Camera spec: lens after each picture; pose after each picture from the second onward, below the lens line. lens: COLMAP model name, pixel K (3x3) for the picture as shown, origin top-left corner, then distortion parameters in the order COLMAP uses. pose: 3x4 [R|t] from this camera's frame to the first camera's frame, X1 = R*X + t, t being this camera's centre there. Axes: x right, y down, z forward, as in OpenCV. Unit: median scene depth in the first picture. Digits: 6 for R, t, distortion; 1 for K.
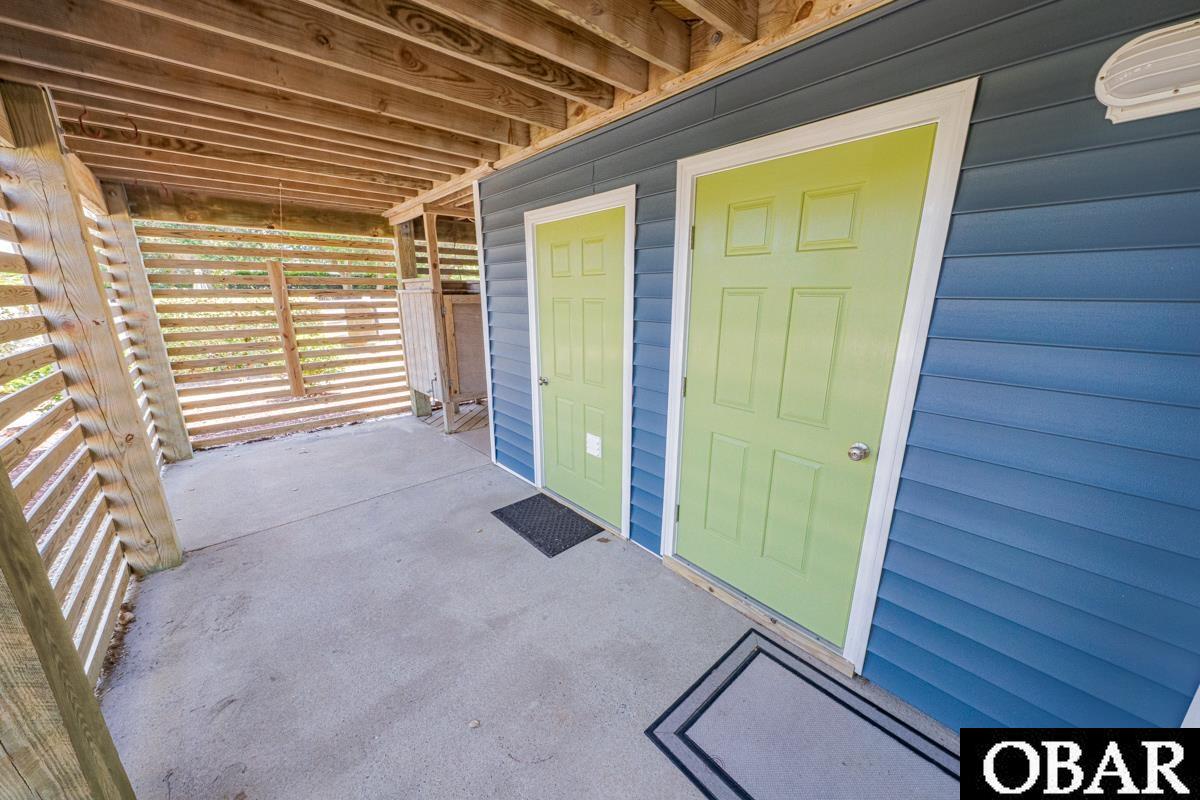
lens RADIAL K [[419.1, 0, 598.8], [0, 419.1, 402.3], [0, 0, 1]] dist [-0.000331, 0.000034]
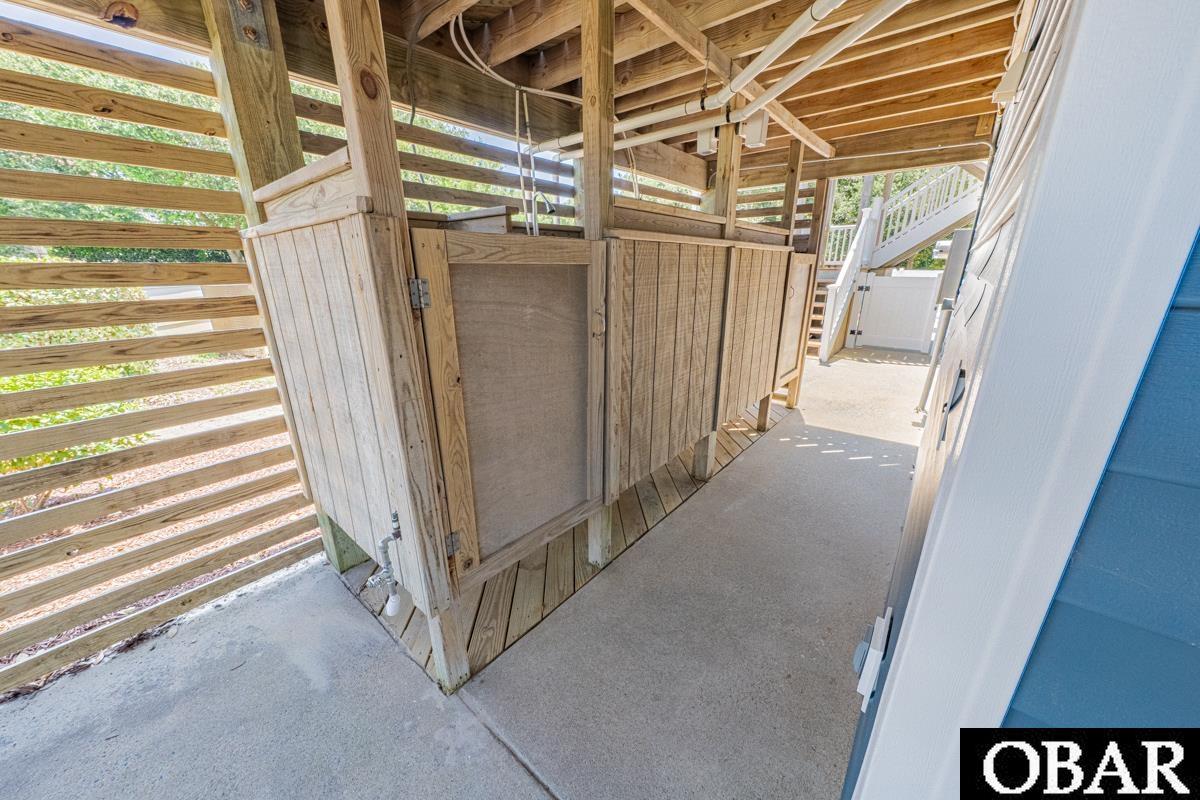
lens RADIAL K [[419.1, 0, 598.0], [0, 419.1, 401.2], [0, 0, 1]] dist [-0.000331, 0.000034]
pose [[0.989312, -0.050708, 0.136710, -0.271744], [0.043566, 0.997550, 0.054739, -0.146697], [-0.139151, -0.048198, 0.989098, 0.661628]]
